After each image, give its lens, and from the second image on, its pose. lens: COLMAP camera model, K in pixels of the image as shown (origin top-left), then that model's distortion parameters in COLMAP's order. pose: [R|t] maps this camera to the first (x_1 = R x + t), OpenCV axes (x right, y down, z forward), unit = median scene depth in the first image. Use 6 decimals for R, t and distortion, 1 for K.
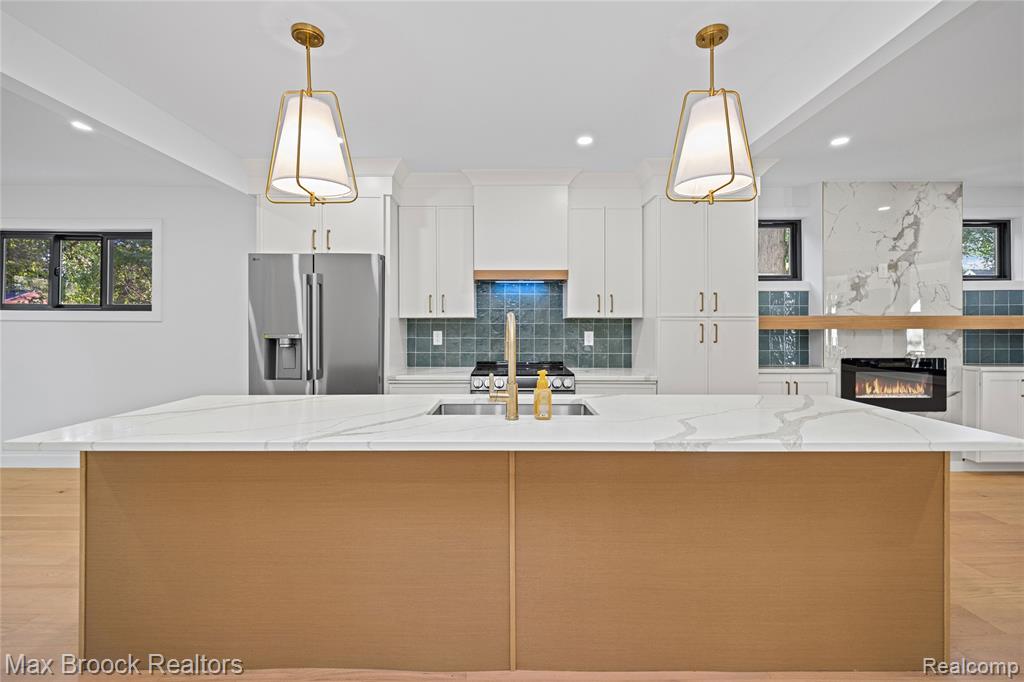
lens RADIAL K [[432.1, 0, 515.6], [0, 432.1, 322.3], [0, 0, 1]] dist [0.001156, -0.000768]
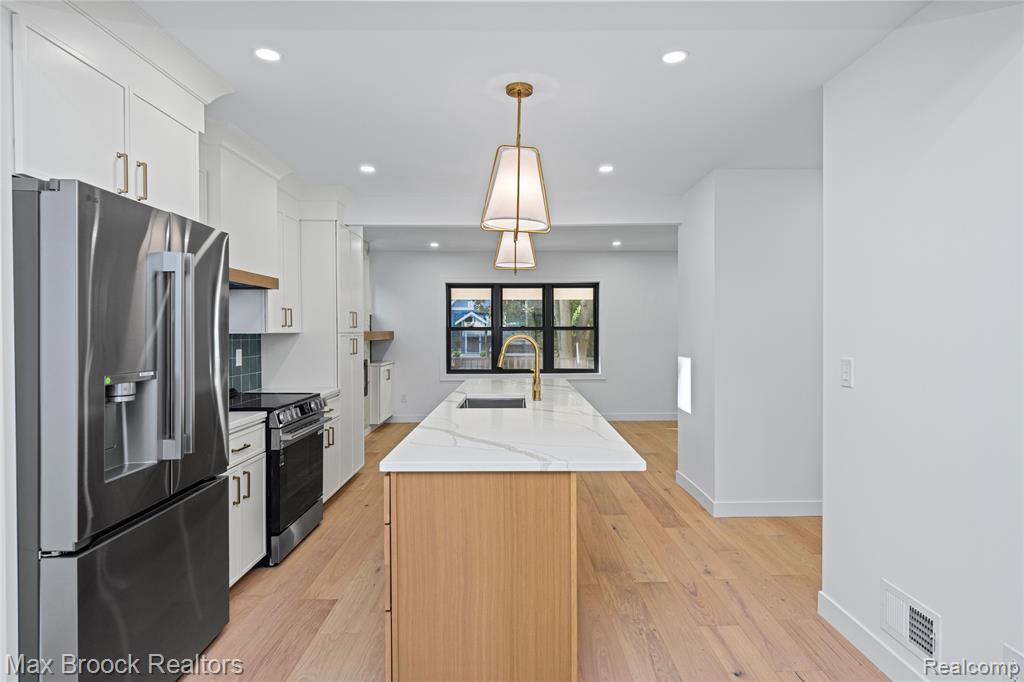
lens RADIAL K [[555.9, 0, 530.8], [0, 555.9, 337.4], [0, 0, 1]] dist [0.001404, -0.004637]
pose [[-0.020921, -0.009978, 0.999731, -0.942283], [-0.003671, 0.999944, 0.009903, -0.014690], [-0.999774, -0.003462, -0.020956, 0.476542]]
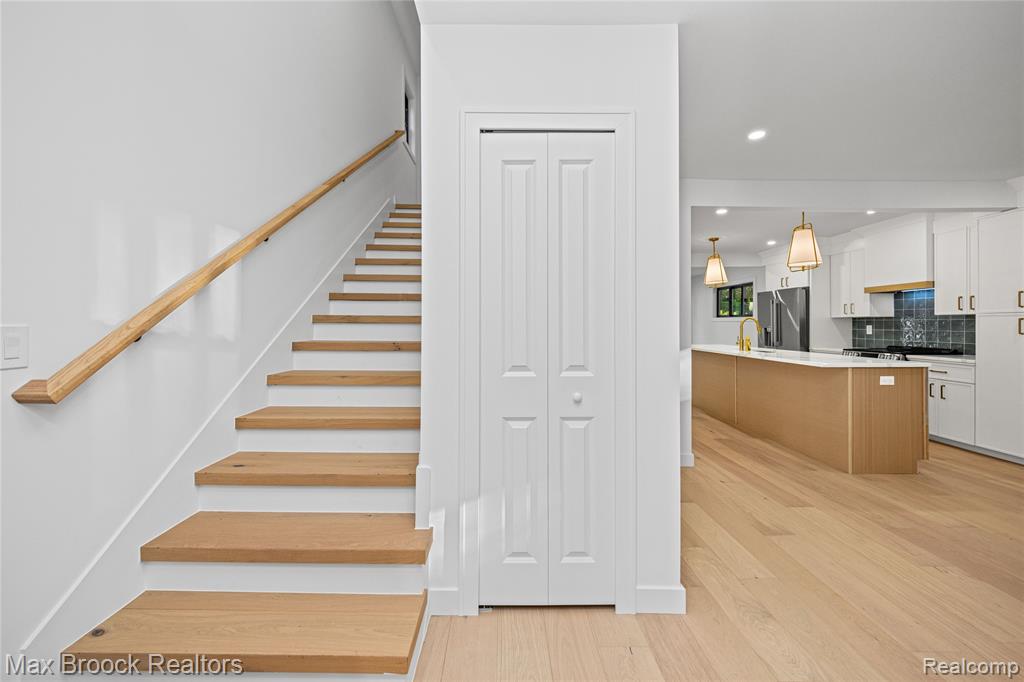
lens RADIAL K [[404.2, 0, 495.4], [0, 404.2, 327.1], [0, 0, 1]] dist [-0.000152, 0.000352]
pose [[-0.006005, 0.002563, -0.999979, 1.336226], [0.008353, 0.999962, 0.002513, 0.011828], [0.999947, -0.008338, -0.006027, -0.363585]]
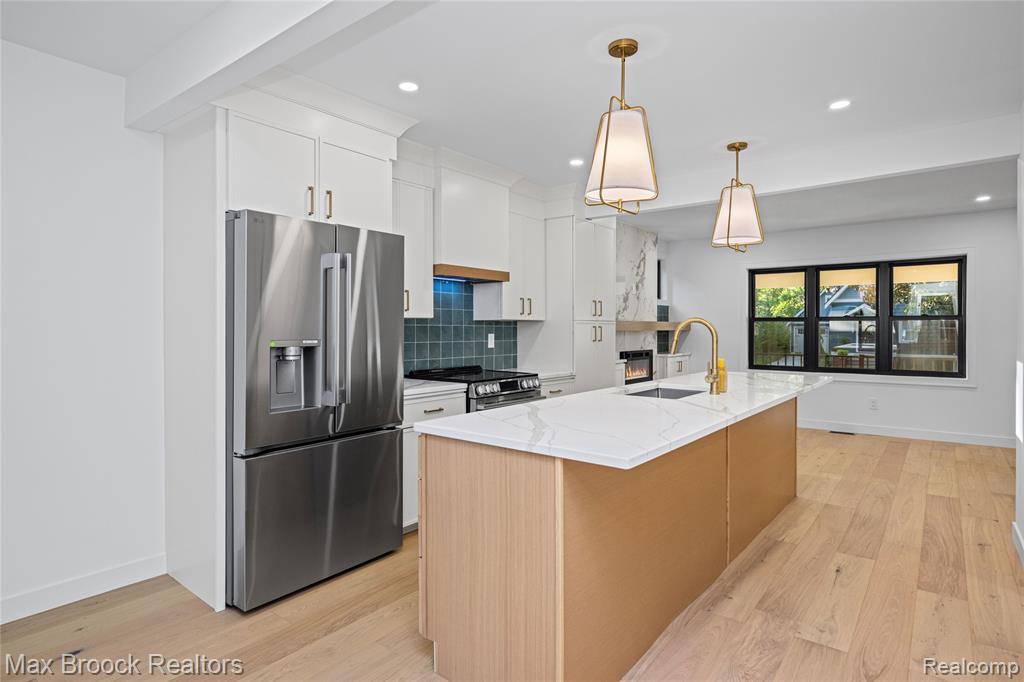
lens RADIAL K [[555.9, 0, 514.6], [0, 555.9, 330.7], [0, 0, 1]] dist [0.001404, -0.004637]
pose [[0.619900, -0.002852, 0.784676, -0.823468], [-0.005997, 0.999947, 0.008373, 0.003559], [-0.784658, -0.009896, 0.619850, 0.175034]]
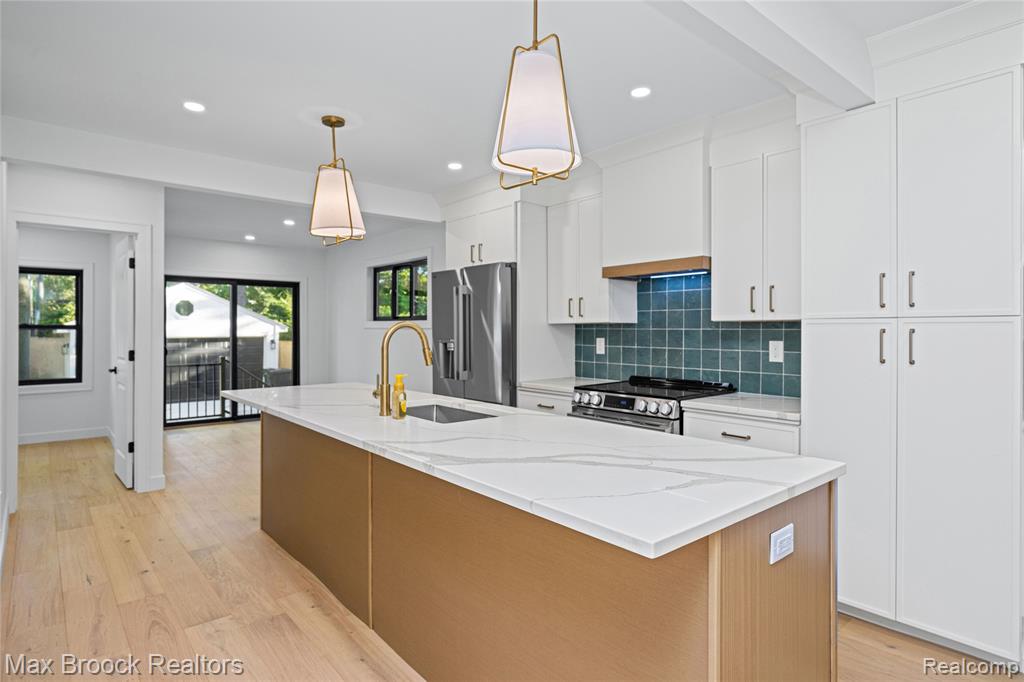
lens RADIAL K [[555.9, 0, 510.2], [0, 555.9, 328.3], [0, 0, 1]] dist [0.001404, -0.004637]
pose [[0.639315, -0.003991, -0.768934, 0.586191], [0.006774, 0.999977, 0.000442, -0.001631], [0.768915, -0.005491, 0.639328, 0.140294]]
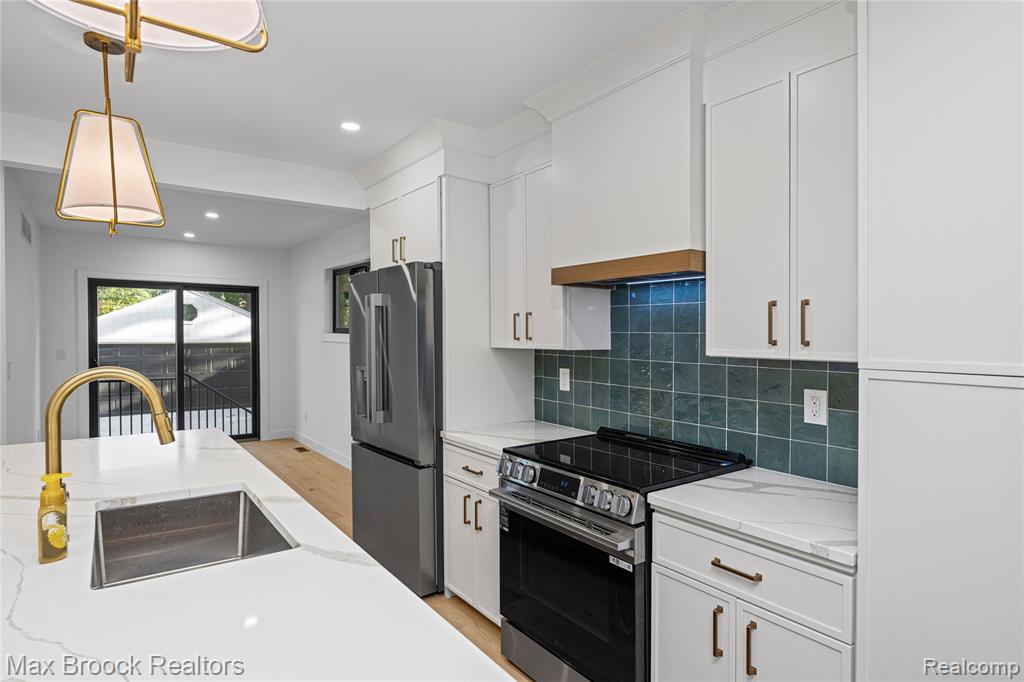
lens RADIAL K [[555.9, 0, 519.5], [0, 555.9, 326.4], [0, 0, 1]] dist [0.001404, -0.004637]
pose [[0.591056, -0.006734, -0.806602, 0.439977], [0.002121, 0.999975, -0.006794, -0.036227], [0.806628, 0.002305, 0.591055, 0.485836]]
